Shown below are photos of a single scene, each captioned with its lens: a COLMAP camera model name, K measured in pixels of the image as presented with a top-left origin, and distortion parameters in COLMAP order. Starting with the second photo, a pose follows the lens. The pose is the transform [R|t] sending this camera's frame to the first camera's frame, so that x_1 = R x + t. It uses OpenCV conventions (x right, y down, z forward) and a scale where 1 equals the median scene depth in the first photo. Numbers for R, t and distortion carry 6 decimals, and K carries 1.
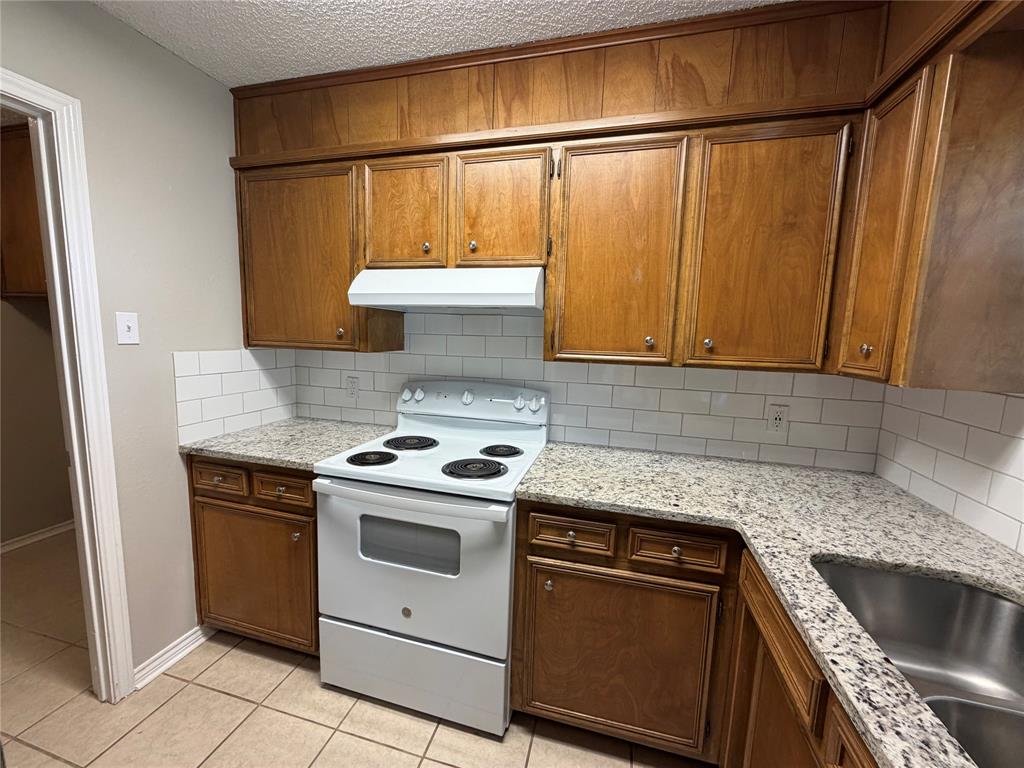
lens RADIAL K [[407.8, 0, 506.3], [0, 407.8, 383.4], [0, 0, 1]] dist [-0.001399, 0.000082]
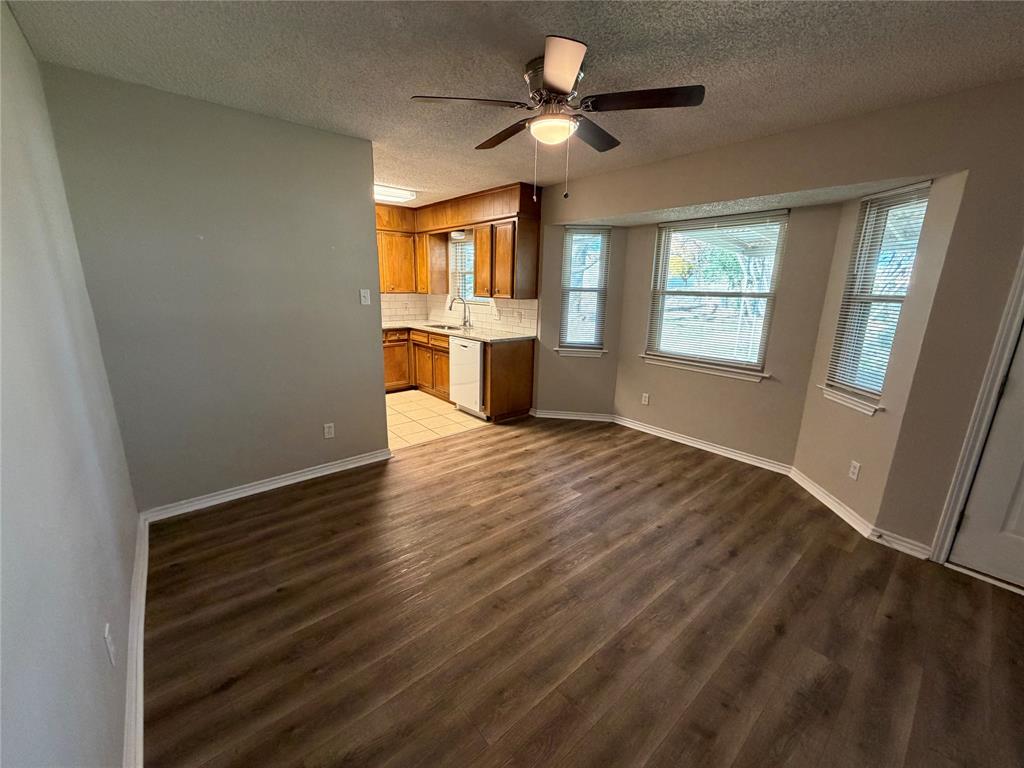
lens RADIAL K [[407.8, 0, 507.4], [0, 407.8, 382.8], [0, 0, 1]] dist [-0.001399, 0.000082]
pose [[0.567004, -0.212482, 0.795838, -2.198855], [0.103485, 0.976877, 0.187089, 0.183509], [-0.817189, -0.023723, 0.575882, -2.188332]]
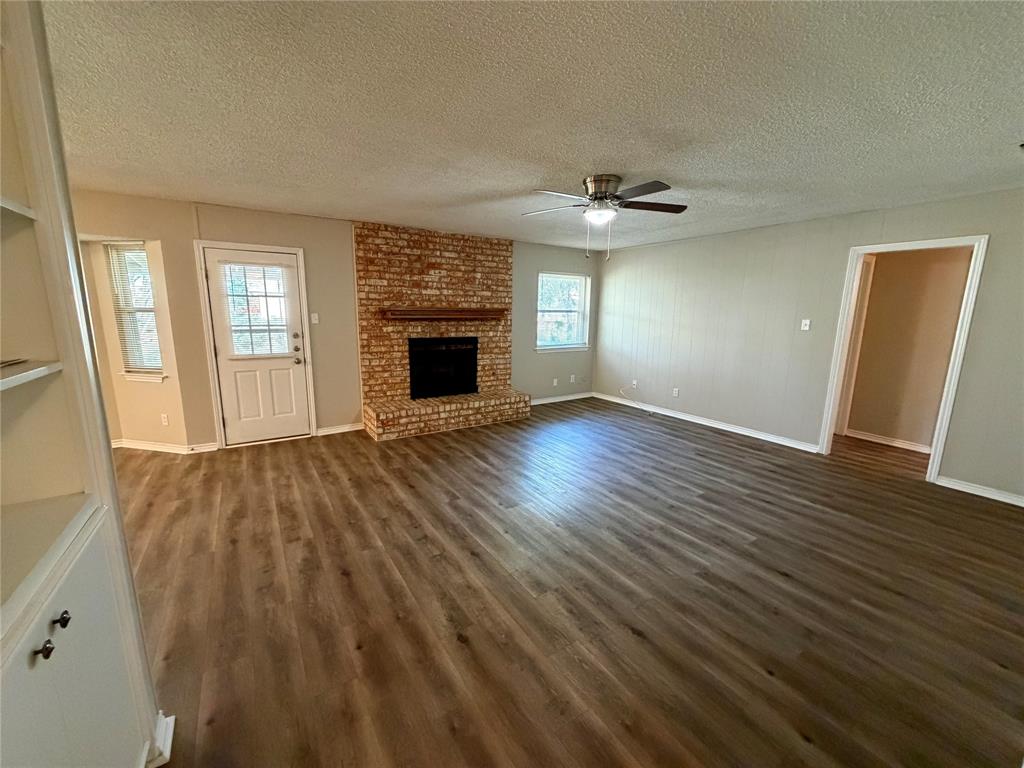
lens RADIAL K [[407.8, 0, 506.7], [0, 407.8, 384.3], [0, 0, 1]] dist [-0.001399, 0.000082]
pose [[-0.742293, -0.160508, 0.650568, -3.560221], [0.051312, 0.954421, 0.294020, 0.124591], [-0.668108, 0.251631, -0.700224, -2.081842]]
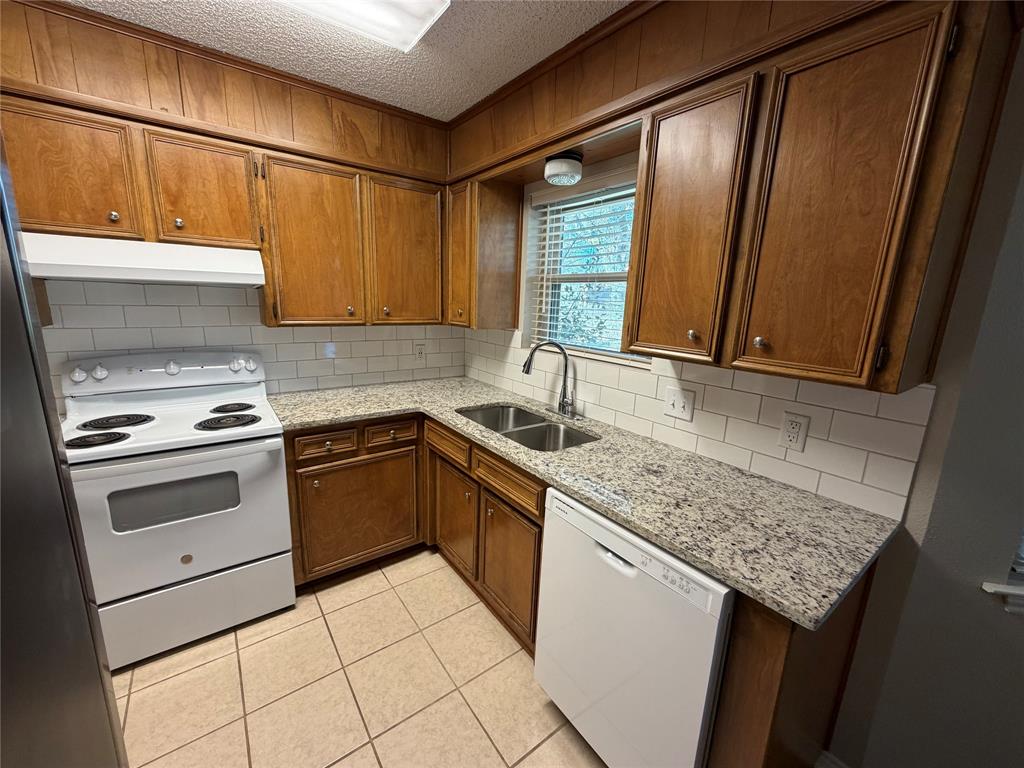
lens RADIAL K [[407.8, 0, 511.7], [0, 407.8, 381.5], [0, 0, 1]] dist [-0.001399, 0.000082]
pose [[0.615447, -0.165414, 0.770626, -0.494666], [0.082784, 0.985888, 0.145505, -0.013385], [-0.783819, -0.025755, 0.620455, -0.404890]]
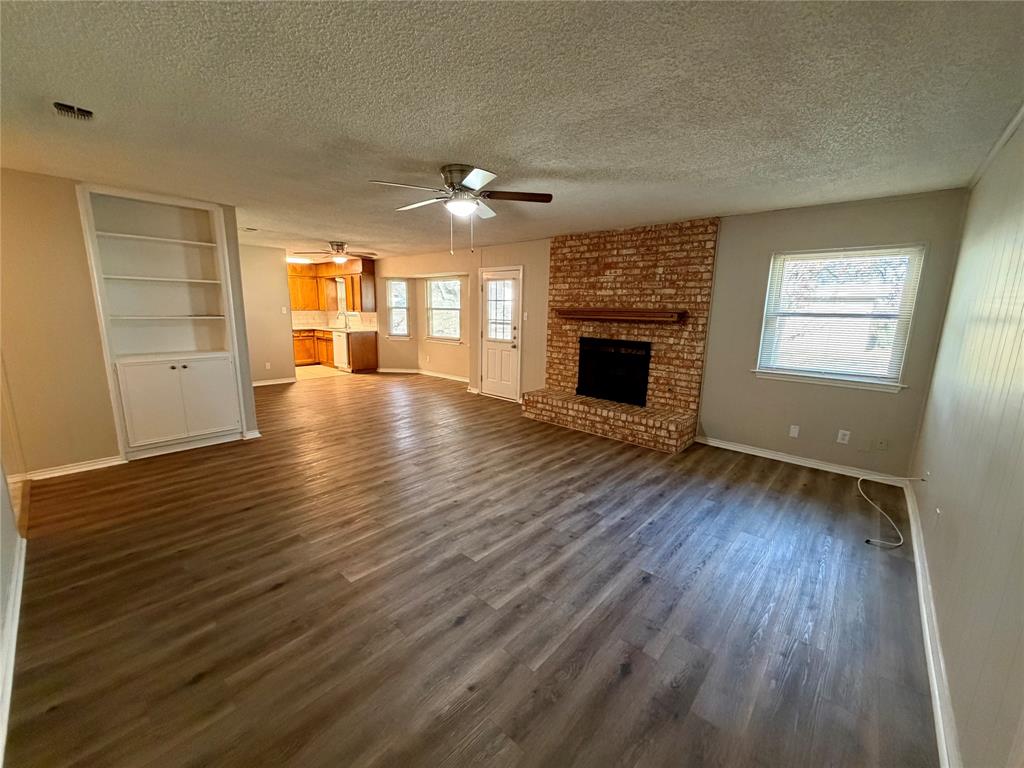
lens RADIAL K [[407.8, 0, 511.6], [0, 407.8, 383.0], [0, 0, 1]] dist [-0.001399, 0.000082]
pose [[0.450479, -0.184367, 0.873543, -4.249519], [0.111210, 0.982412, 0.149995, 0.533631], [-0.885834, 0.029577, 0.463059, -5.352813]]
